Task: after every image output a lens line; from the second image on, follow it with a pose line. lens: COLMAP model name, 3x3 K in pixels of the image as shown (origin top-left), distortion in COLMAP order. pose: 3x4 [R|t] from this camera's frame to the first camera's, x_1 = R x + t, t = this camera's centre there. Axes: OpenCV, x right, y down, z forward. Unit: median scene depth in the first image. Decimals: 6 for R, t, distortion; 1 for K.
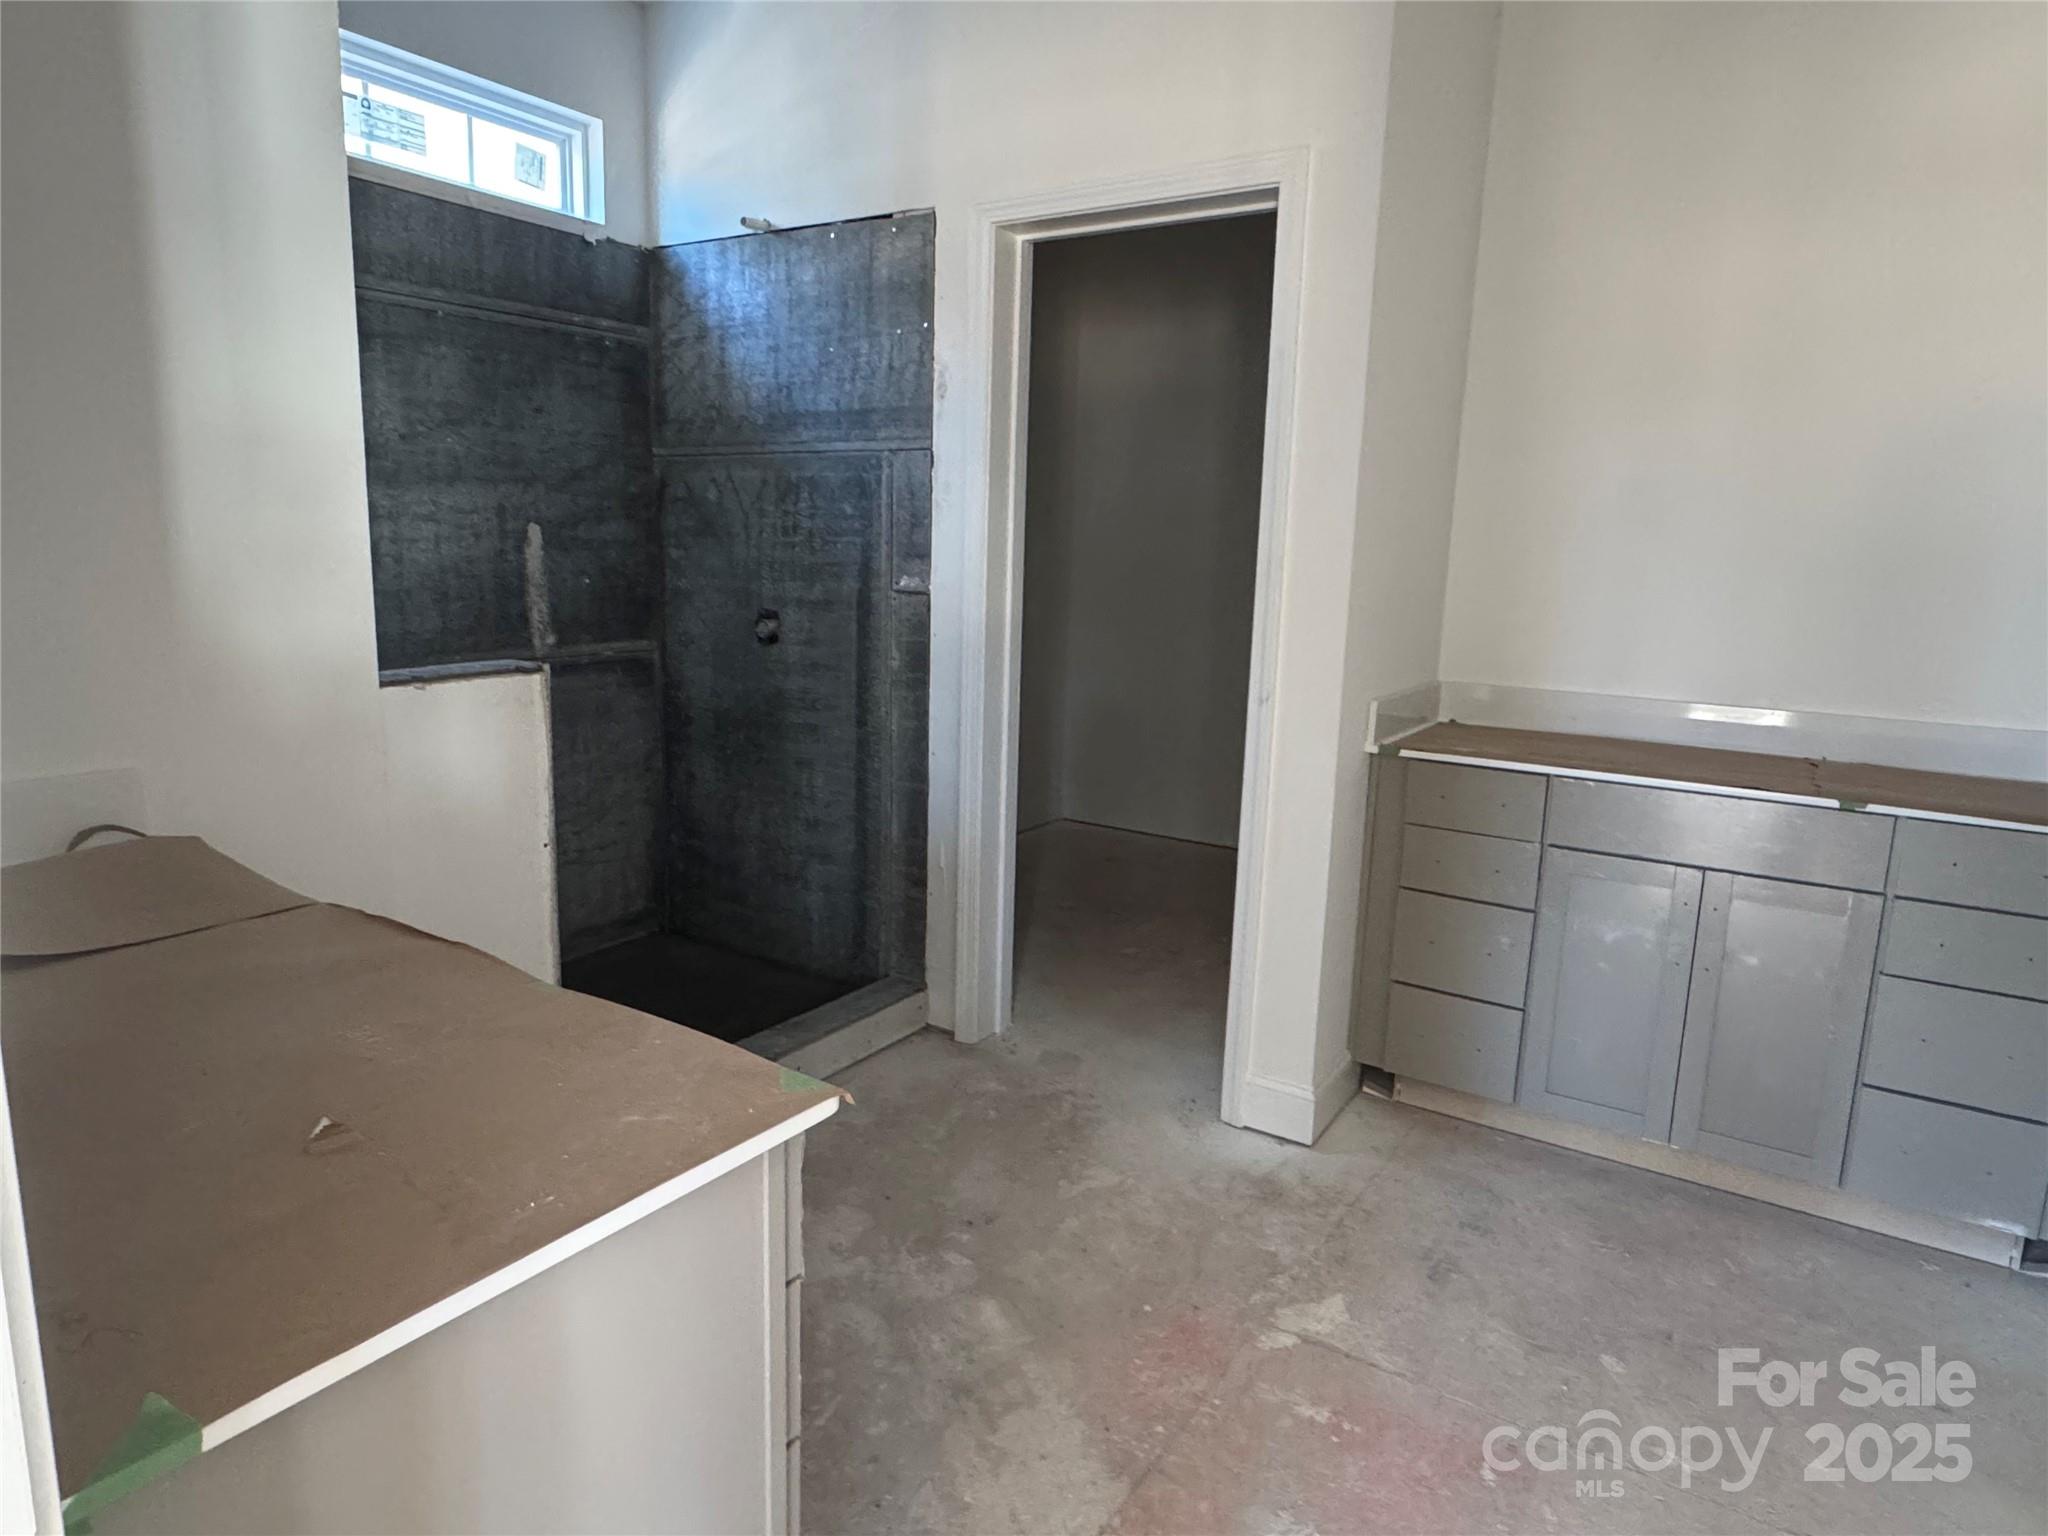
lens RADIAL K [[1227.8, 0, 1015.1], [0, 1227.8, 765.3], [0, 0, 1]] dist [-0.004995, 0.000868]
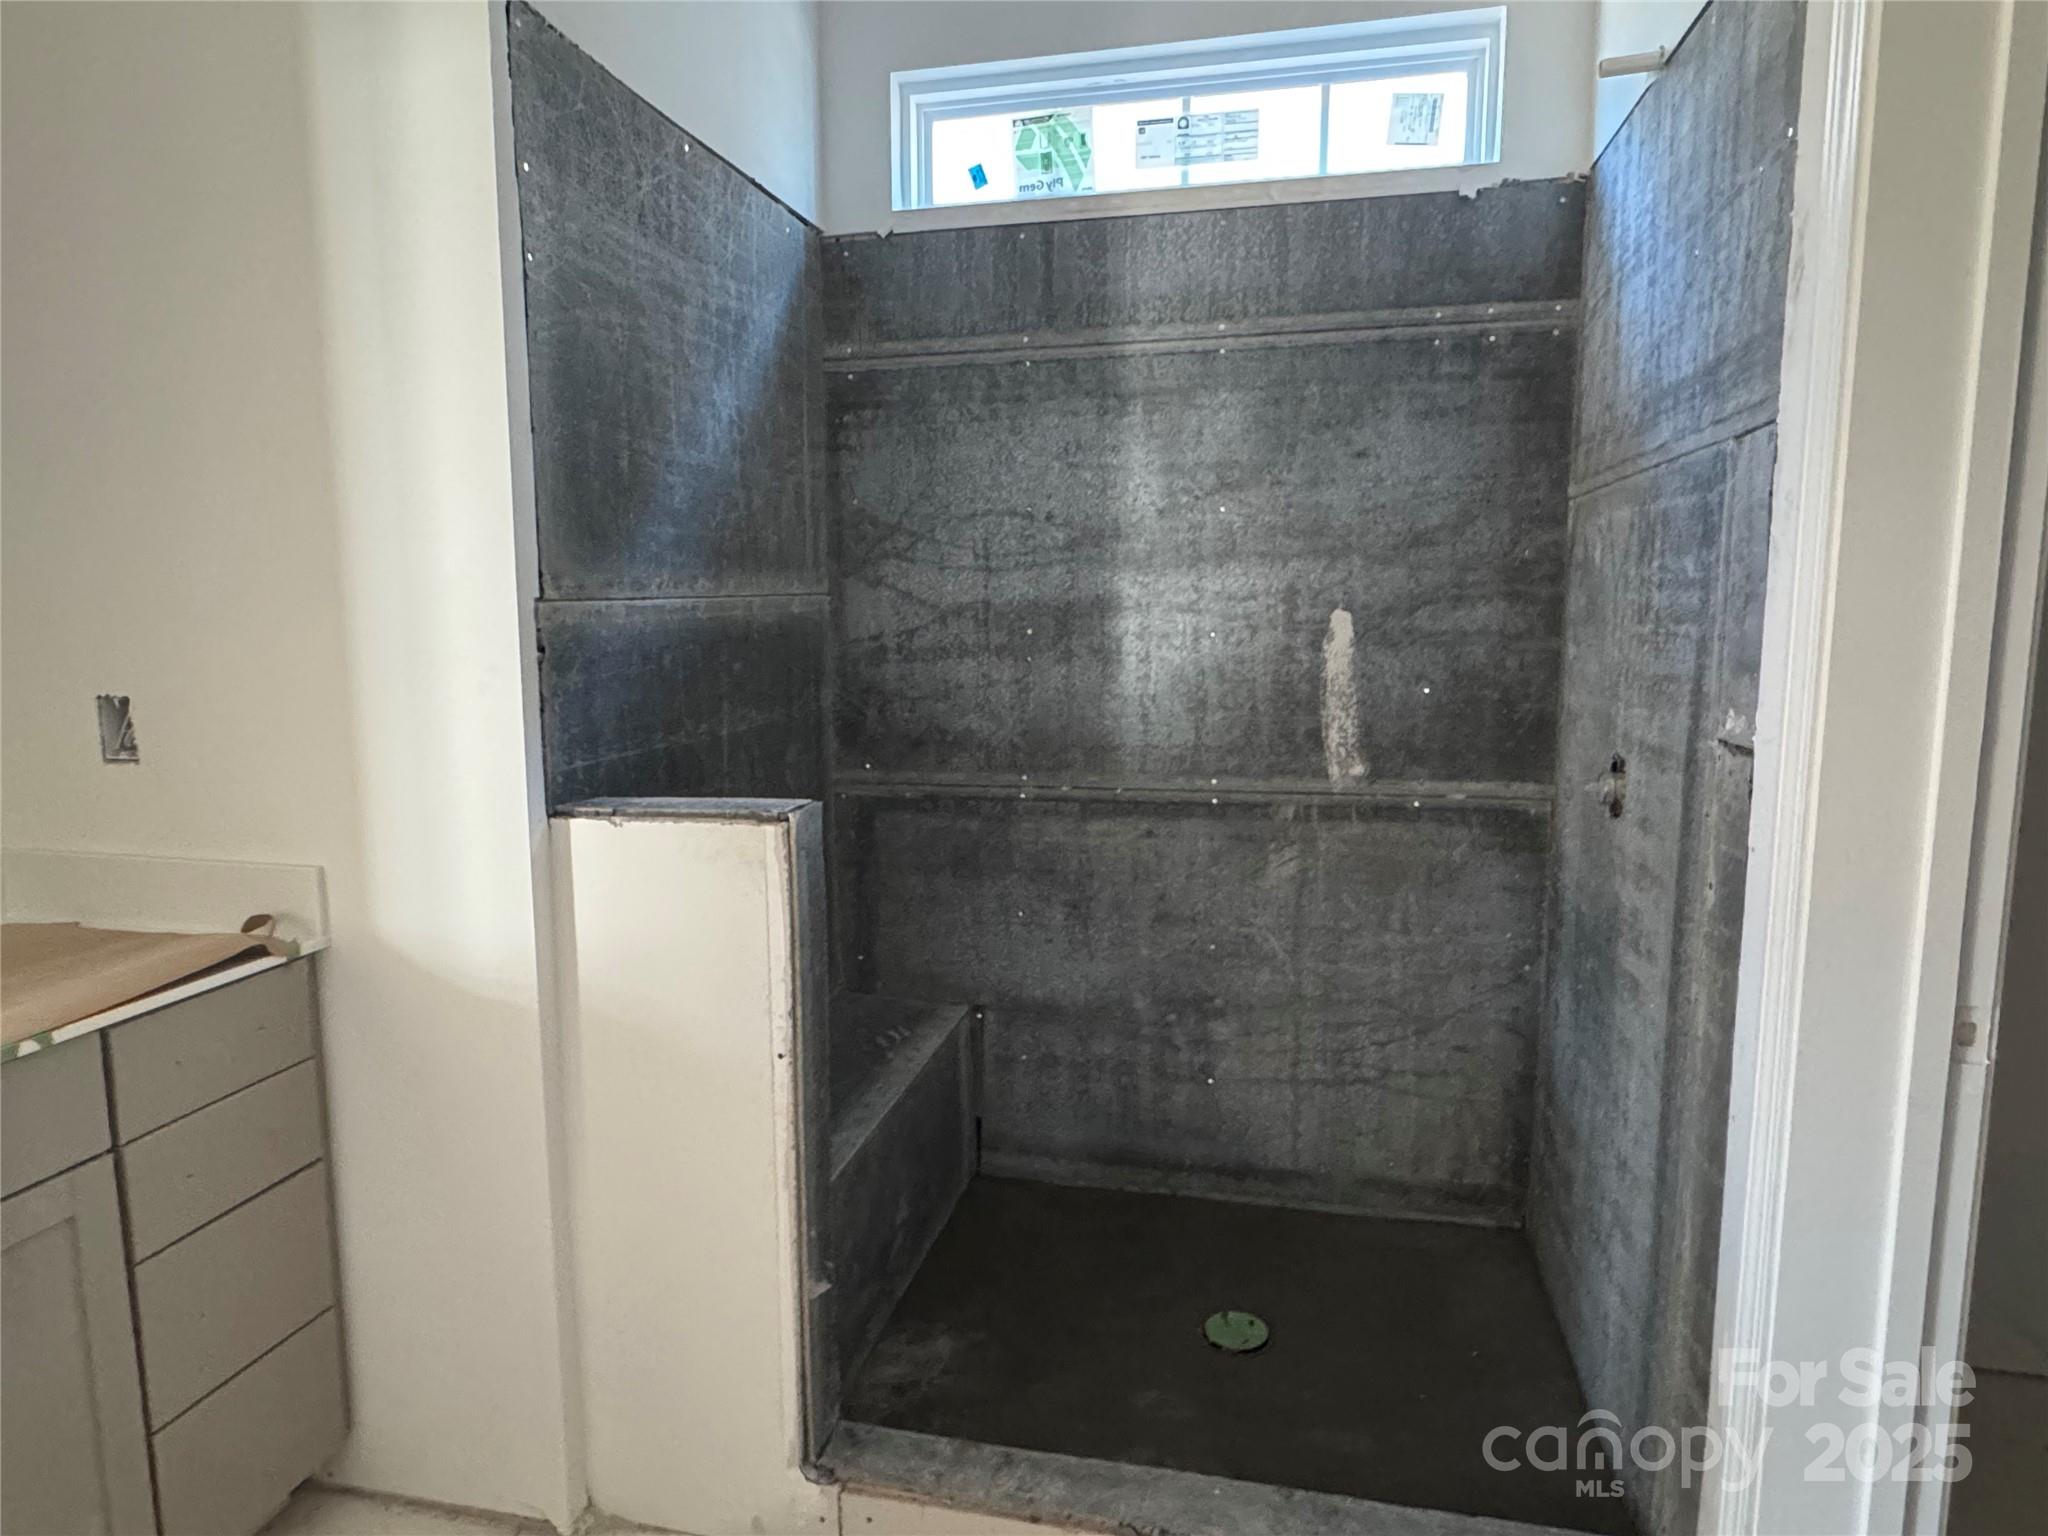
lens RADIAL K [[1227.8, 0, 1023.9], [0, 1227.8, 761.5], [0, 0, 1]] dist [-0.004995, 0.000868]
pose [[0.354582, 0.092501, -0.930438, 0.232492], [-0.153813, 0.987309, 0.039538, -0.110778], [0.922287, 0.129095, 0.364310, 0.585027]]
